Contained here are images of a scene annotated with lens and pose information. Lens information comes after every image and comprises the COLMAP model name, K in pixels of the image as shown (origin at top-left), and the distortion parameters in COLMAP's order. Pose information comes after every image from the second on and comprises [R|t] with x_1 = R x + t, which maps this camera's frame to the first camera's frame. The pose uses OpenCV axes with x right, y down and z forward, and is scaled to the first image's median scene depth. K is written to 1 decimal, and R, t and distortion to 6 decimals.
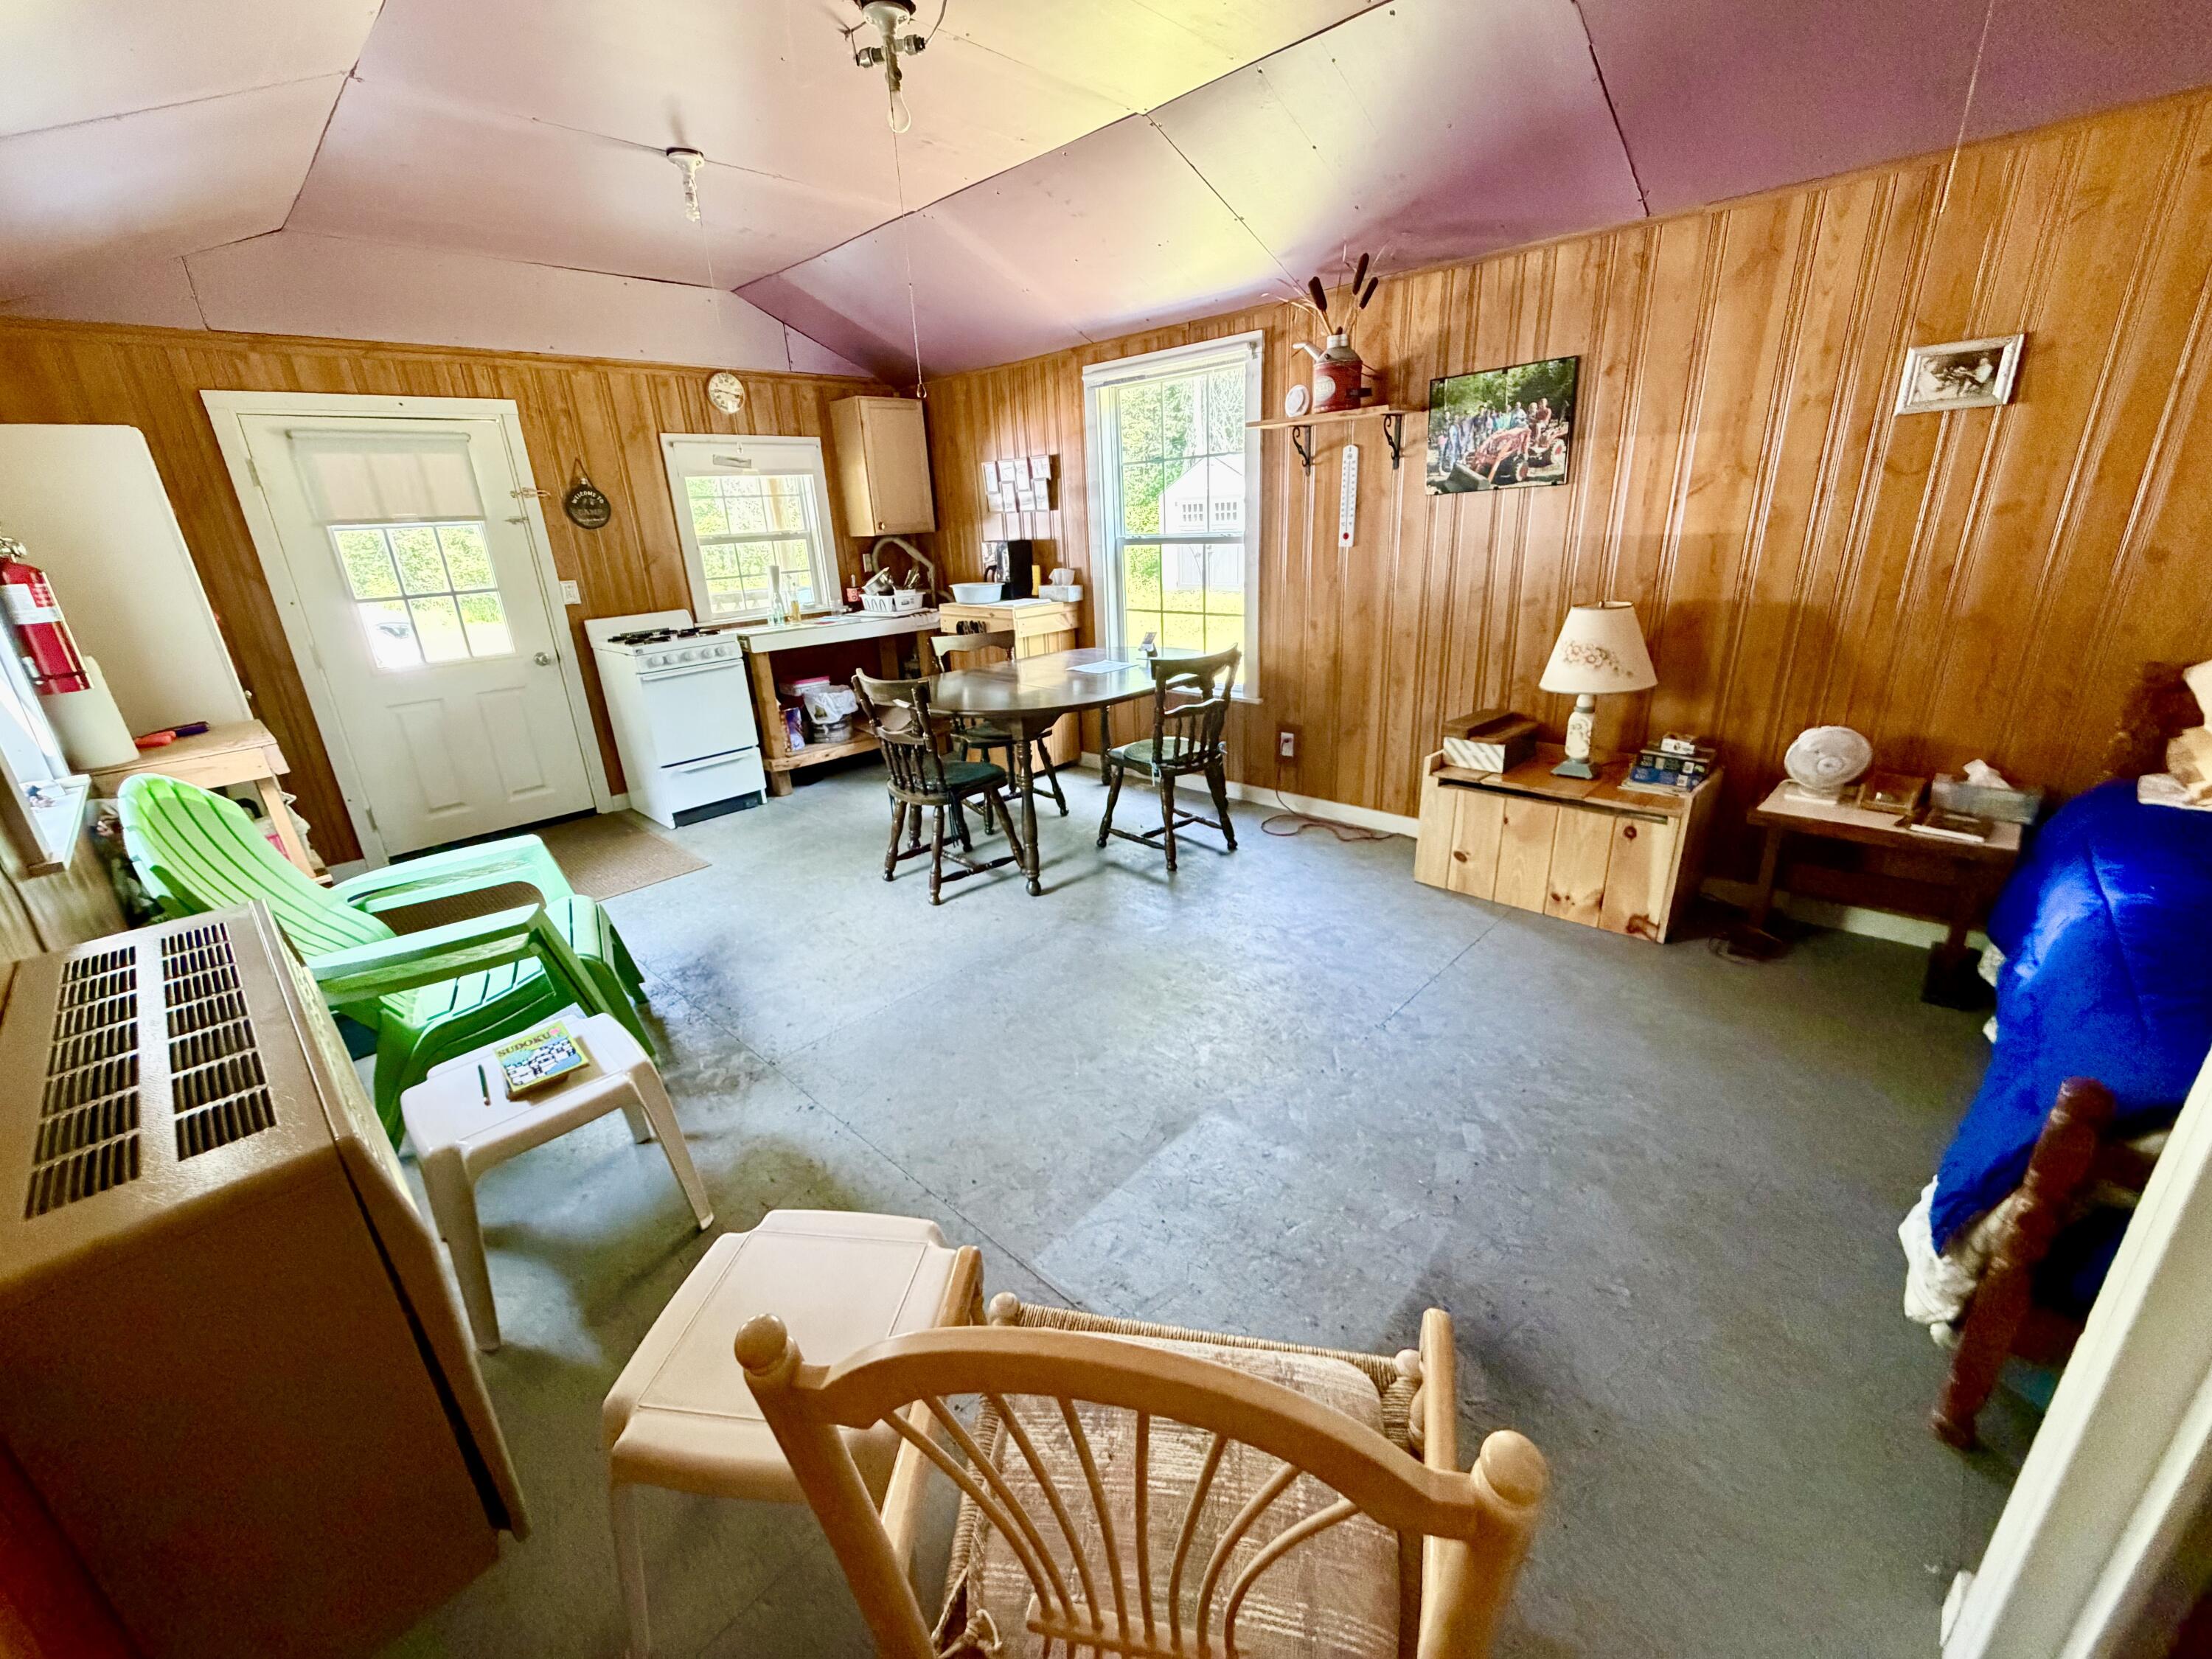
lens RADIAL K [[885.2, 0, 1104.5], [0, 885.2, 827.3], [0, 0, 1]] dist [-0.002144, 0.000408]
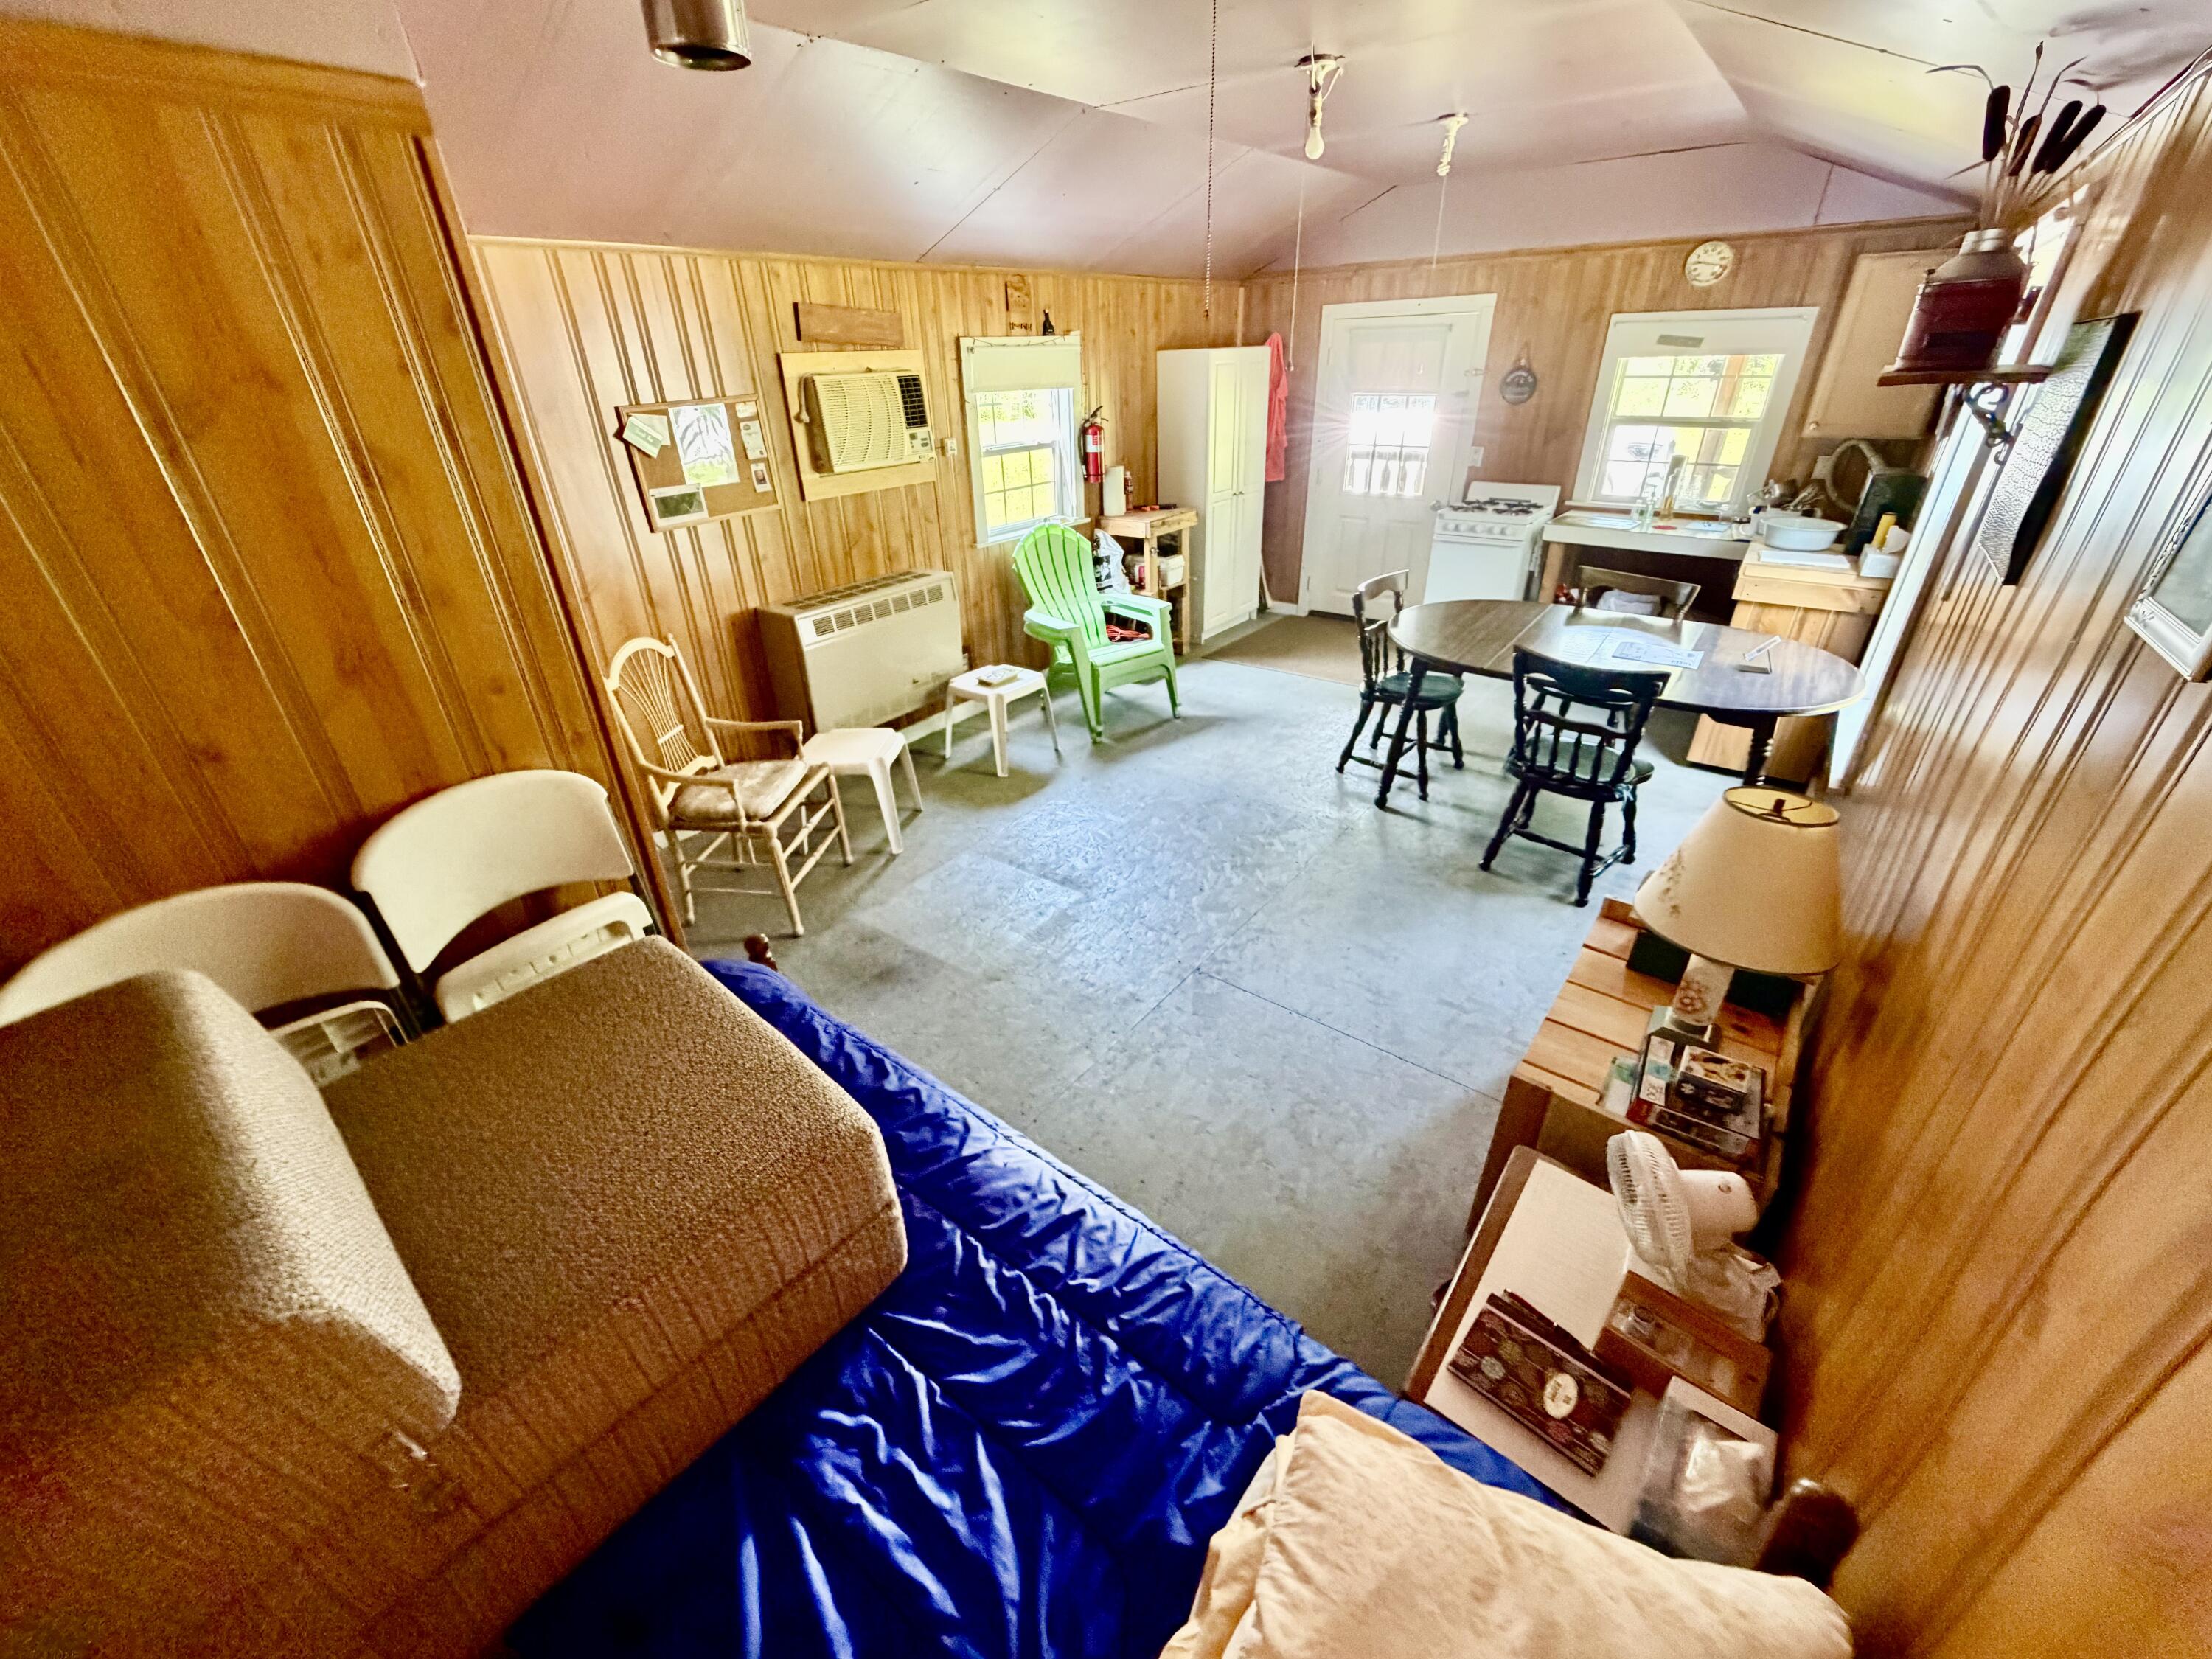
lens RADIAL K [[885.2, 0, 1107.3], [0, 885.2, 837.4], [0, 0, 1]] dist [-0.002144, 0.000408]
pose [[0.097981, 0.524276, -0.845893, 0.794198], [-0.313948, 0.822864, 0.473637, -0.291224], [0.944371, 0.219159, 0.245220, 0.370928]]
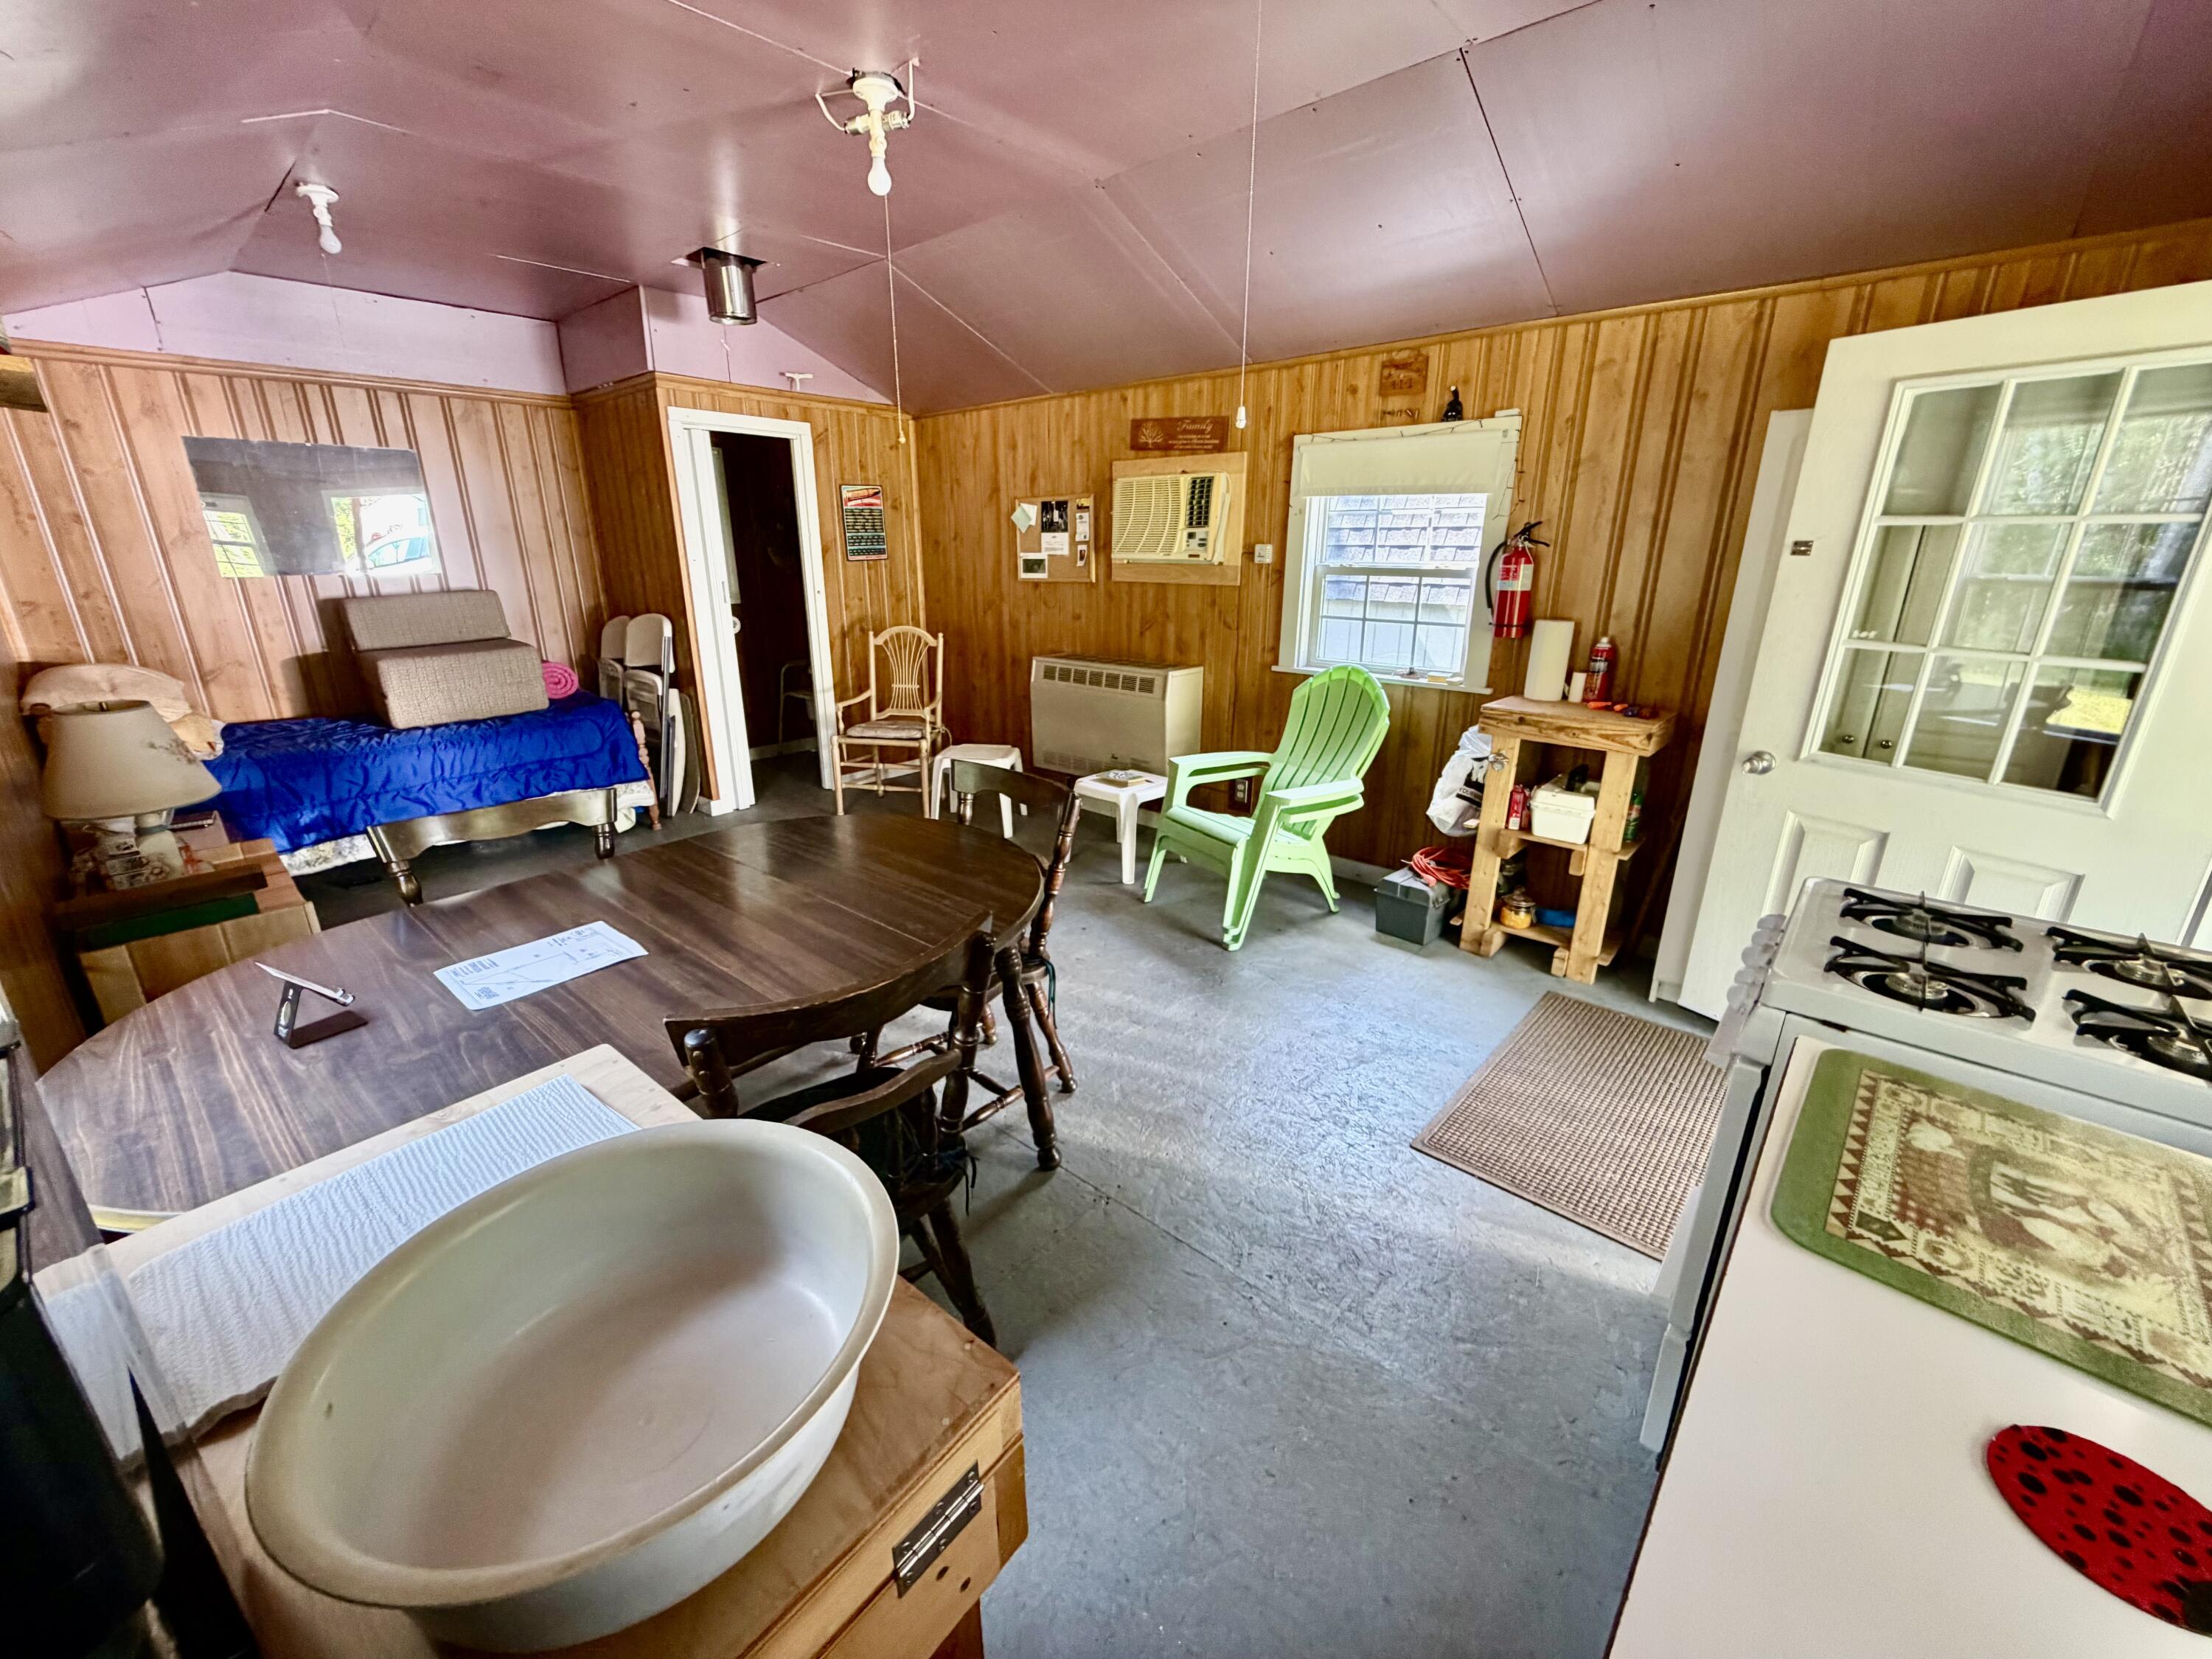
lens RADIAL K [[885.2, 0, 1093.4], [0, 885.2, 832.6], [0, 0, 1]] dist [-0.002144, 0.000408]
pose [[-0.998321, 0.057266, -0.008741, -0.251009], [0.039841, 0.788283, 0.614022, -0.486967], [0.042053, 0.612642, -0.789241, 1.366130]]
